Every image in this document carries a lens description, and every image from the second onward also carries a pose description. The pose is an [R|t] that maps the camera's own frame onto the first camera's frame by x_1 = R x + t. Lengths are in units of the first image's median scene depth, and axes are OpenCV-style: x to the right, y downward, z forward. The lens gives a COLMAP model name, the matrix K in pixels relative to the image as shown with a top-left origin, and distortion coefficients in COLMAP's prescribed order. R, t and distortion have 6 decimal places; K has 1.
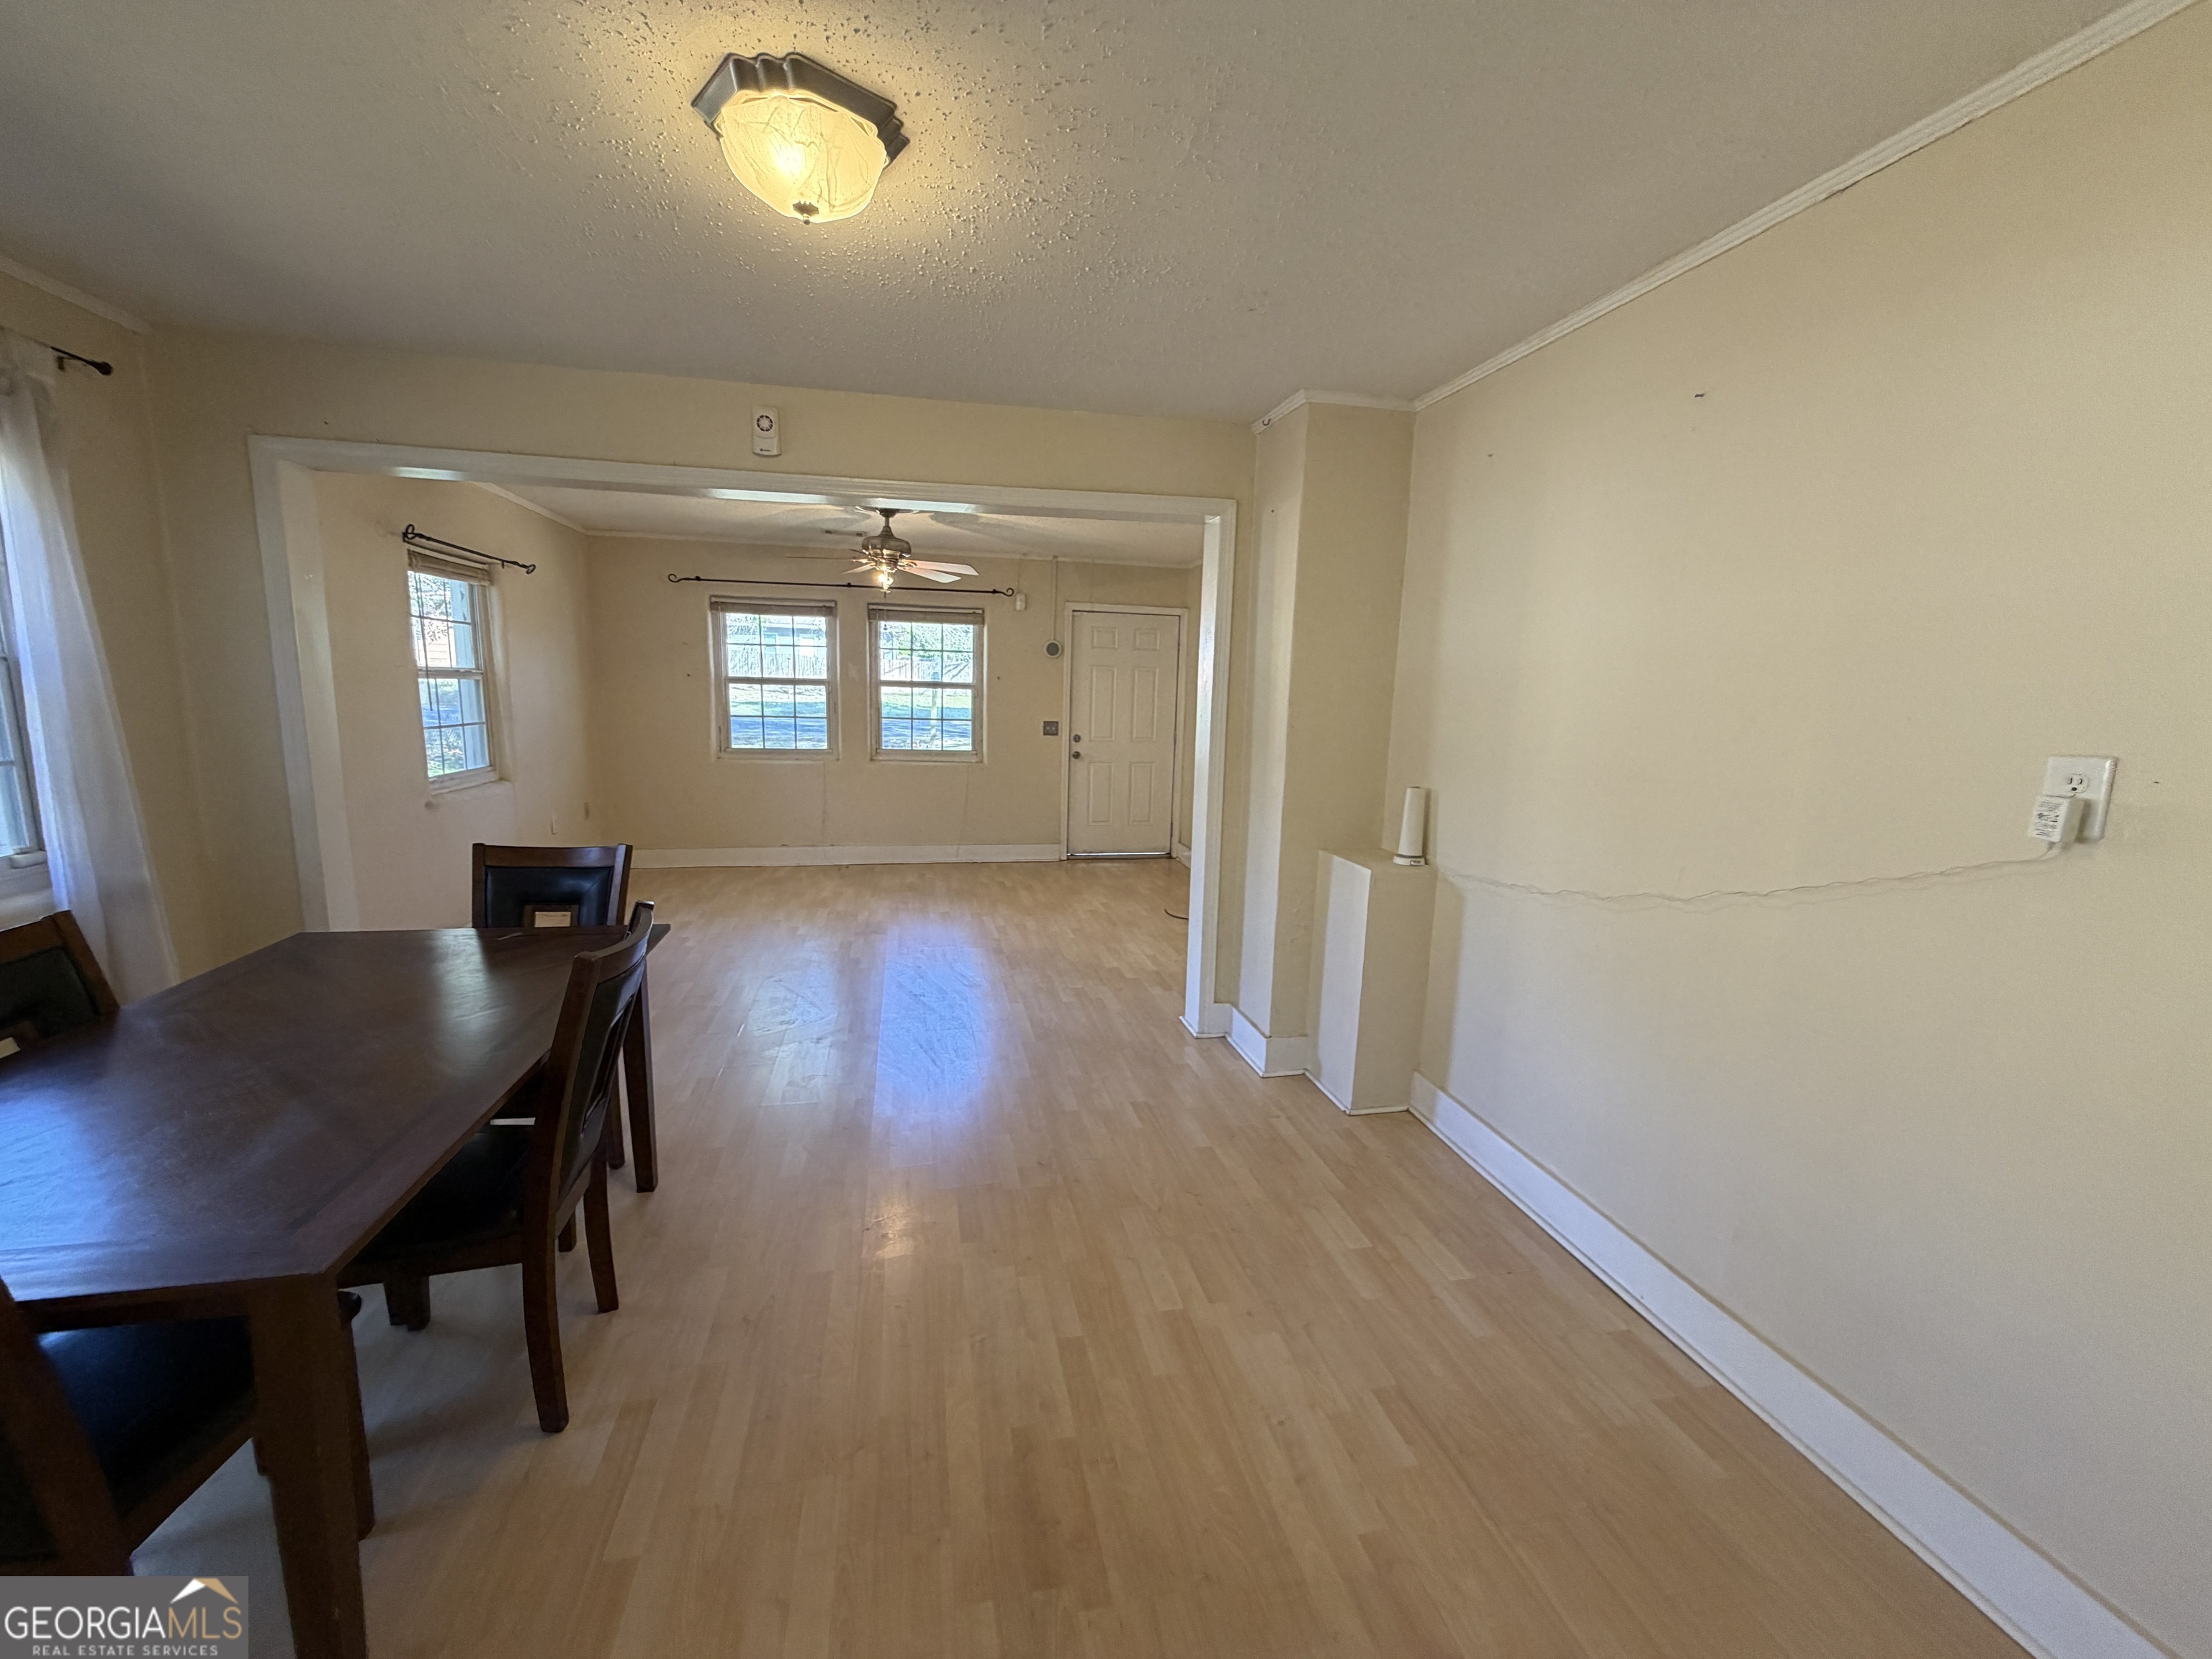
lens RADIAL K [[896.0, 0, 1106.0], [0, 896.0, 829.5], [0, 0, 1]] dist [0.001893, -0.000011]
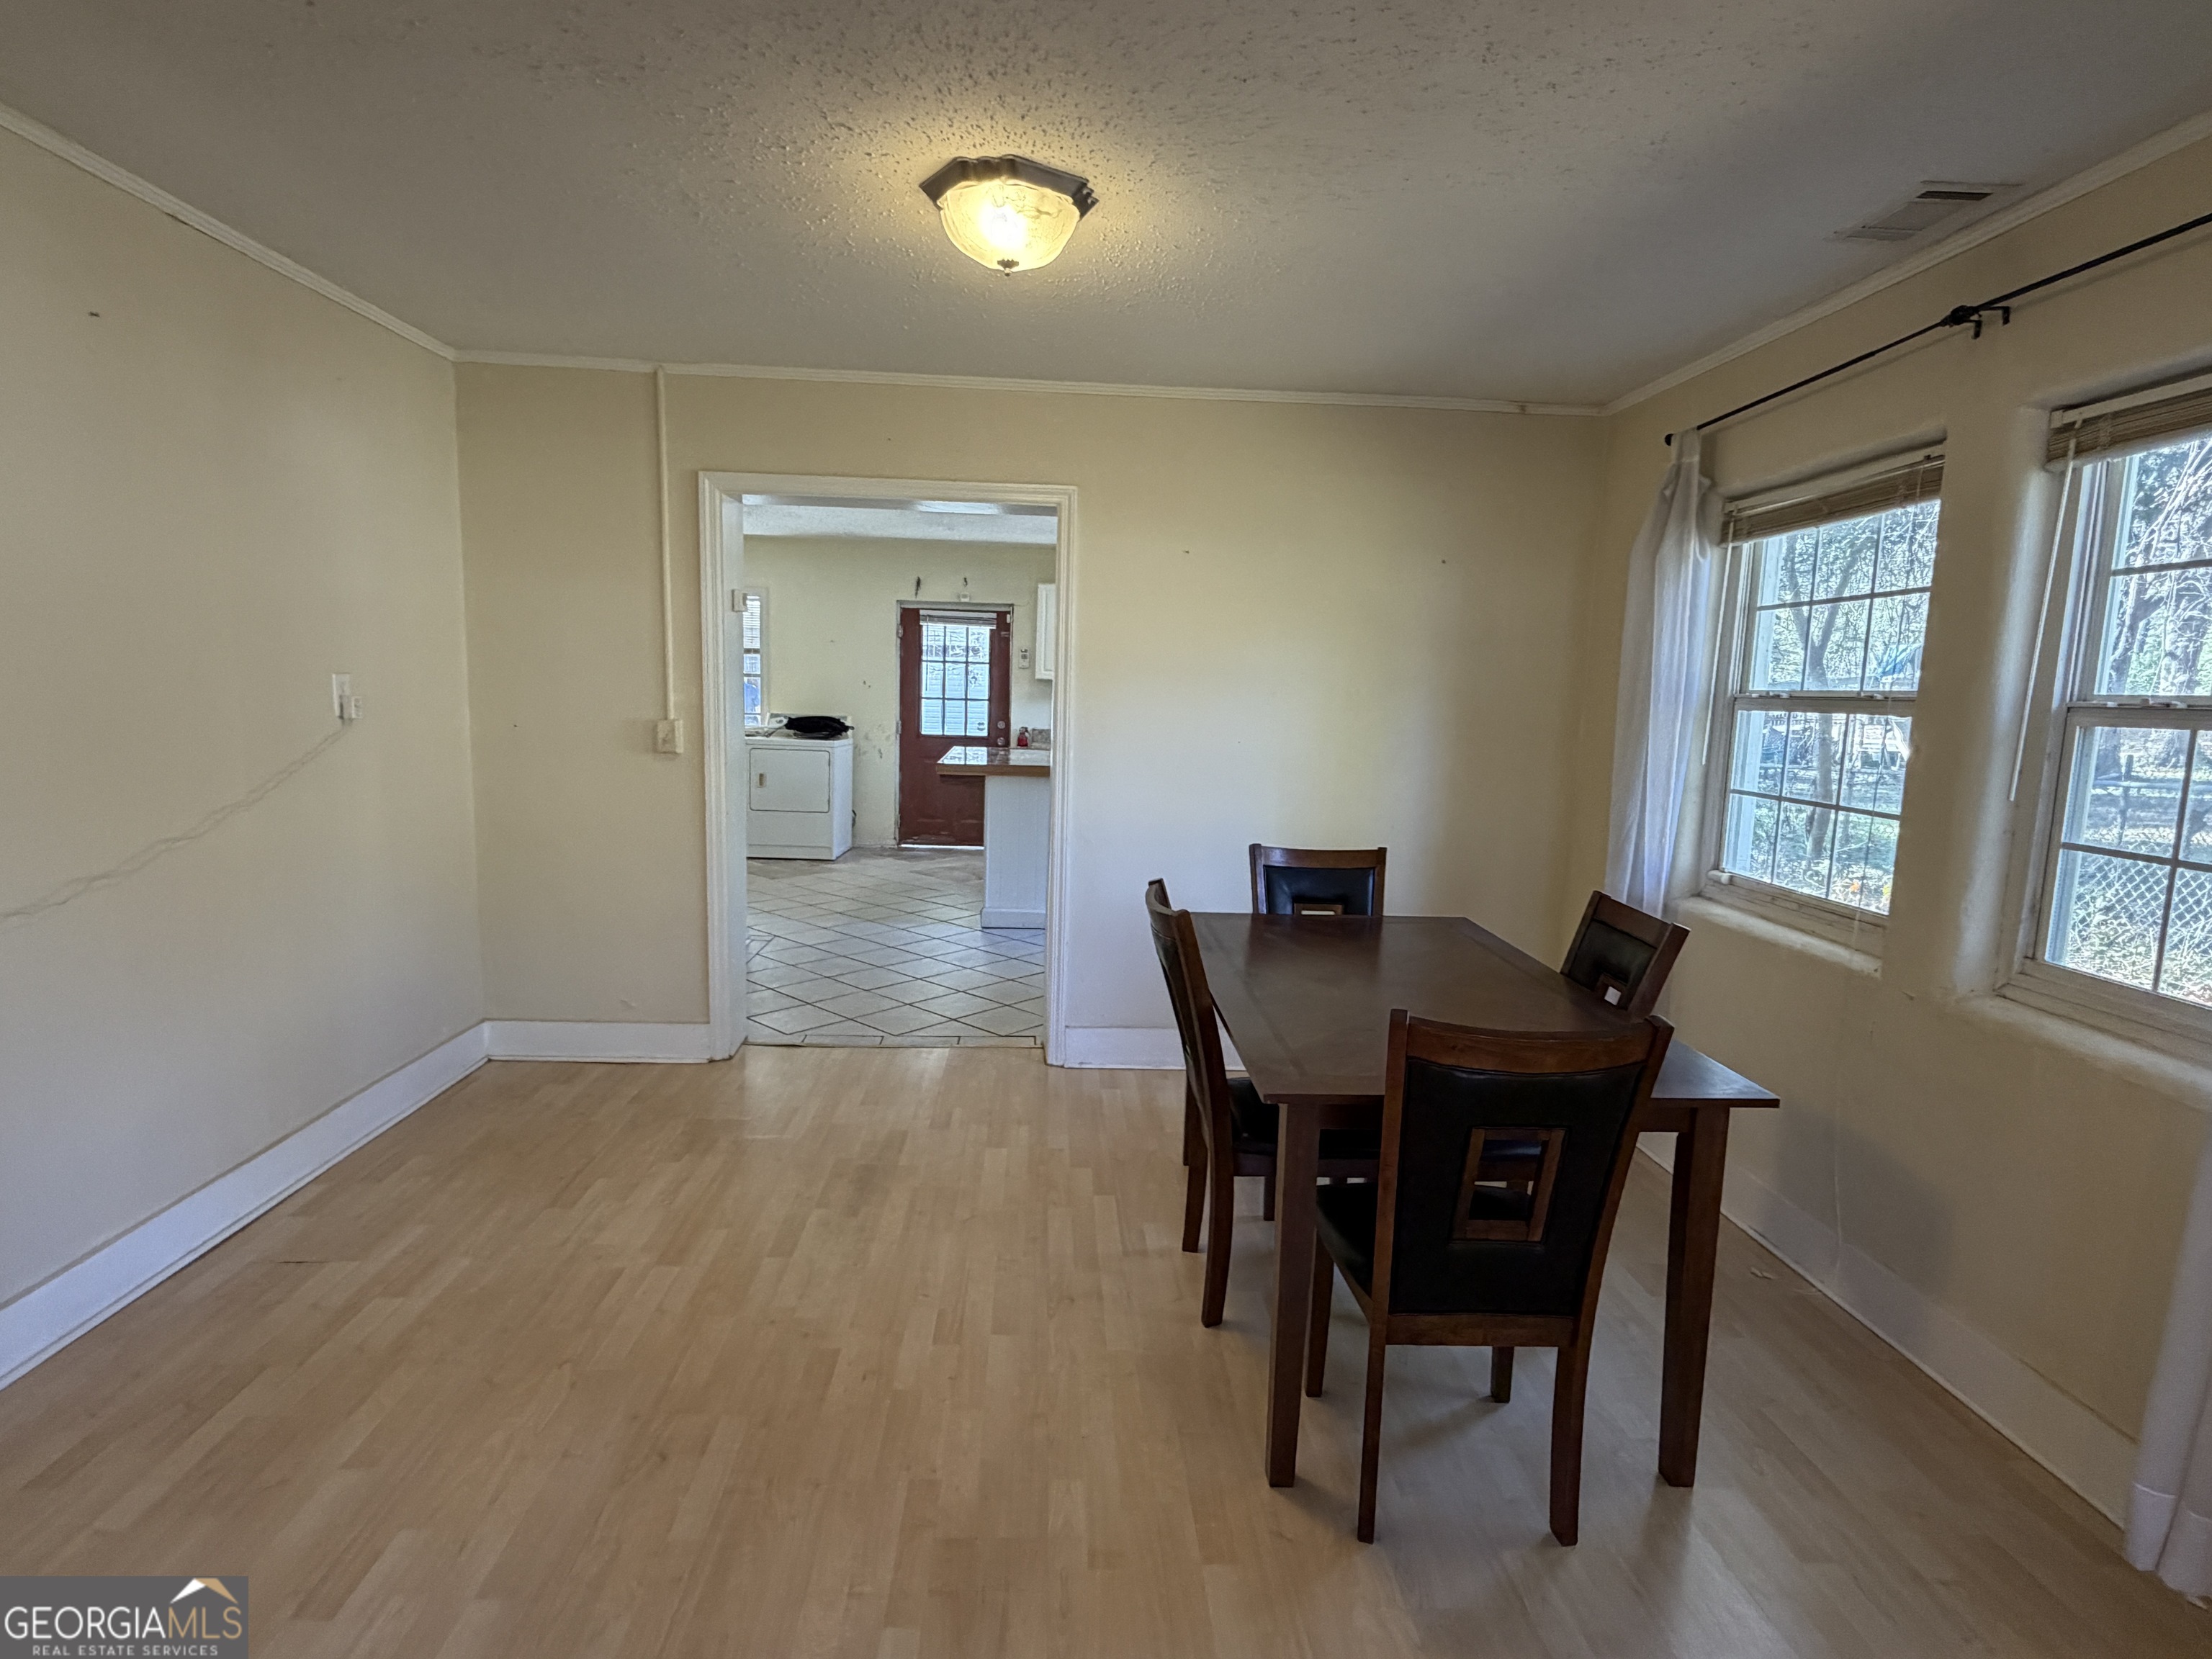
lens RADIAL K [[1148.5, 0, 1106.0], [0, 1148.5, 829.5], [0, 0, 1]] dist [-0.000643, 0.000121]
pose [[-0.984956, -0.079306, 0.153531, -0.467000], [-0.032442, 0.957535, 0.286485, -0.266526], [-0.169732, 0.277194, -0.945703, 1.625331]]
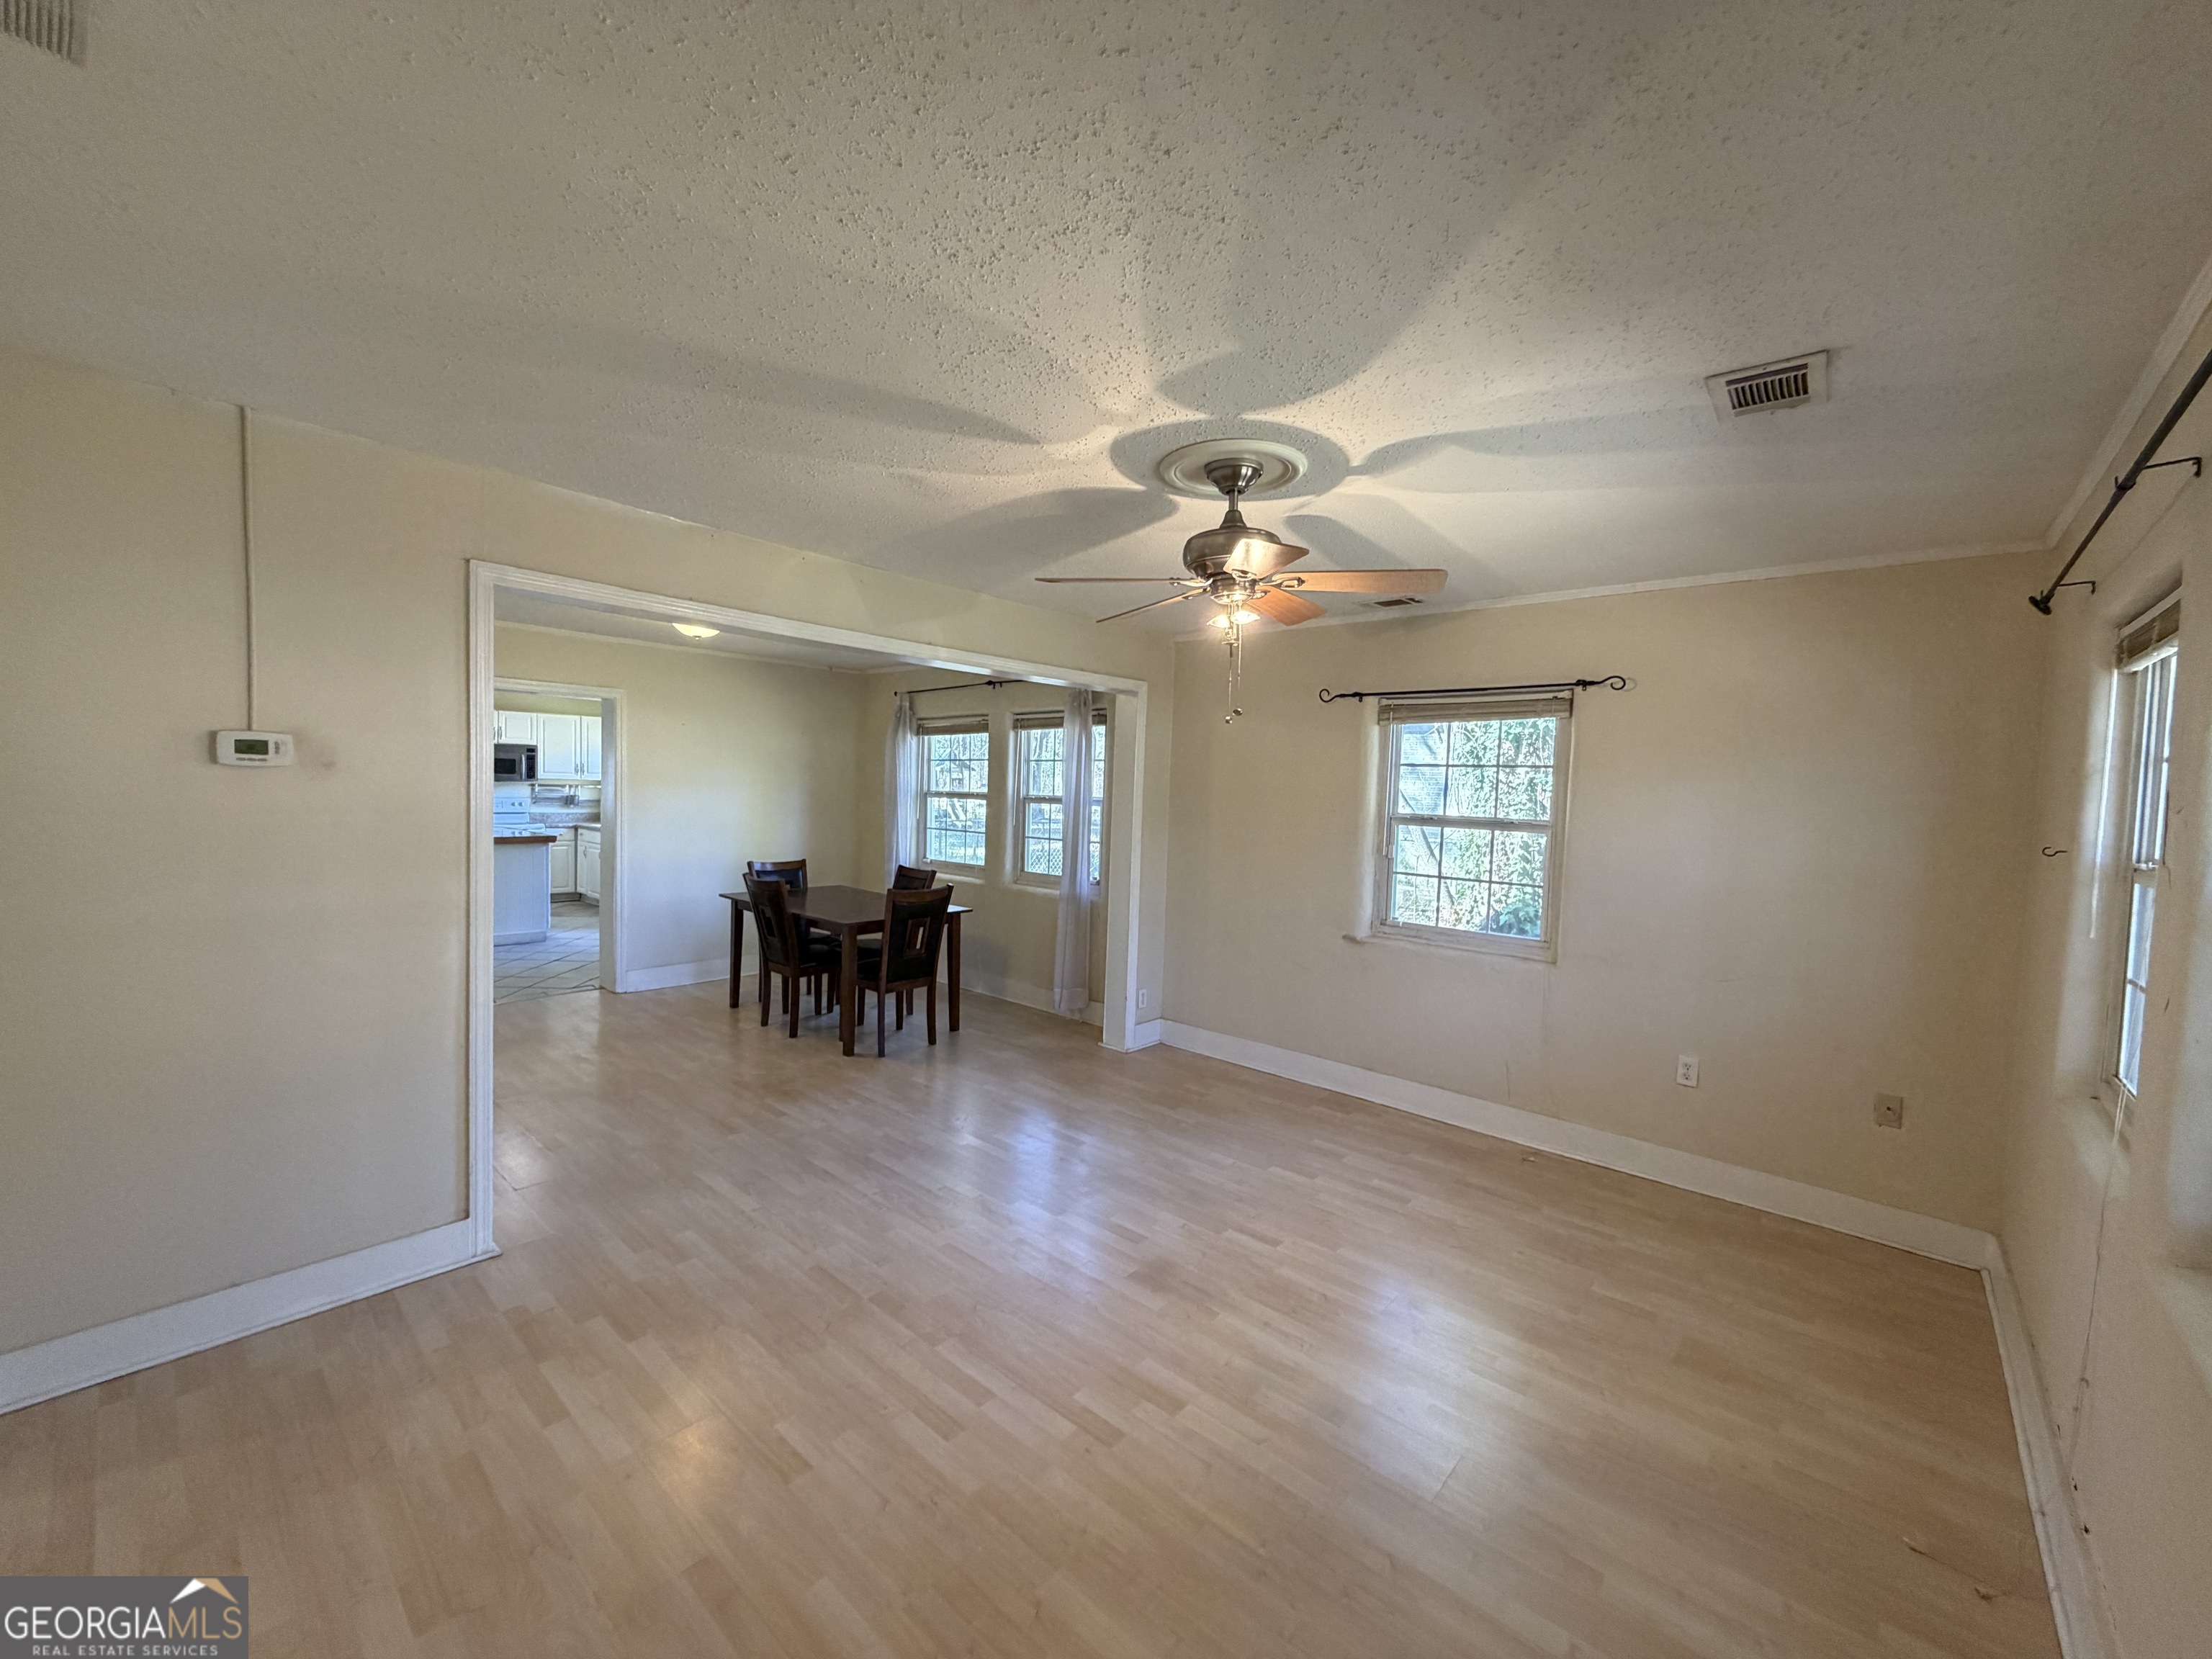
lens RADIAL K [[873.4, 0, 1096.9], [0, 873.4, 828.9], [0, 0, 1]] dist [0.001164, 0.000095]
pose [[-0.809829, -0.024771, -0.586143, 0.173470], [-0.146360, 0.976047, 0.160966, -0.456340], [0.568116, 0.216143, -0.794057, 2.649445]]
